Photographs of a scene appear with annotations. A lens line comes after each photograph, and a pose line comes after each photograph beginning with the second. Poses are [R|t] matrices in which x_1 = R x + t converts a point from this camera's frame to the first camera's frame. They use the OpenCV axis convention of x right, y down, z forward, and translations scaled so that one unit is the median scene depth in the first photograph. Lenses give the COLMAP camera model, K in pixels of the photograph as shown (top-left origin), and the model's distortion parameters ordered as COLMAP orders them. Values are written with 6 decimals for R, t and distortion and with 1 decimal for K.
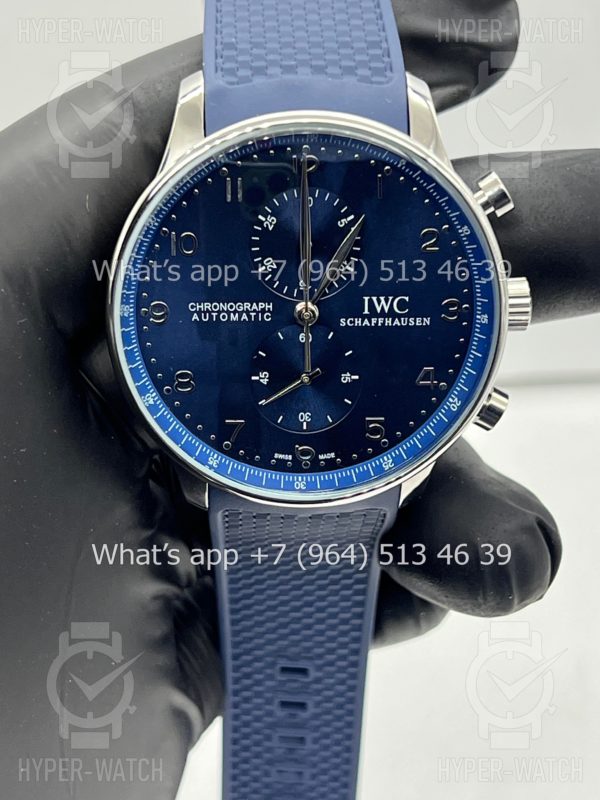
lens RADIAL K [[1826.2, 0, 300.0], [0, 1826.2, 400.0], [0, 0, 1]] dist [0.078380, 2.398698]
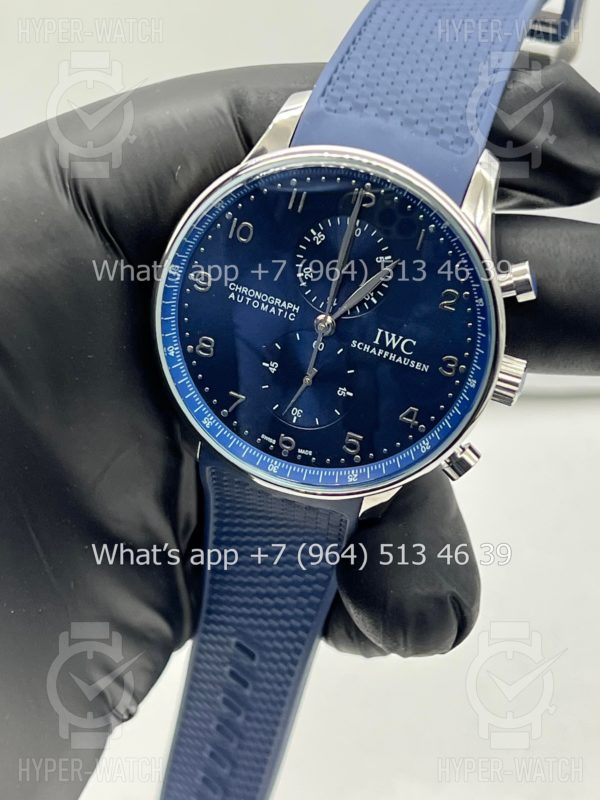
lens RADIAL K [[1826.2, 0, 300.0], [0, 1826.2, 400.0], [0, 0, 1]] dist [0.078380, 2.398698]
pose [[0.930242, 0.337396, -0.144269, 0.165666], [-0.335261, 0.941292, 0.039610, -0.043435], [0.149164, 0.011521, 0.988745, -0.108659]]
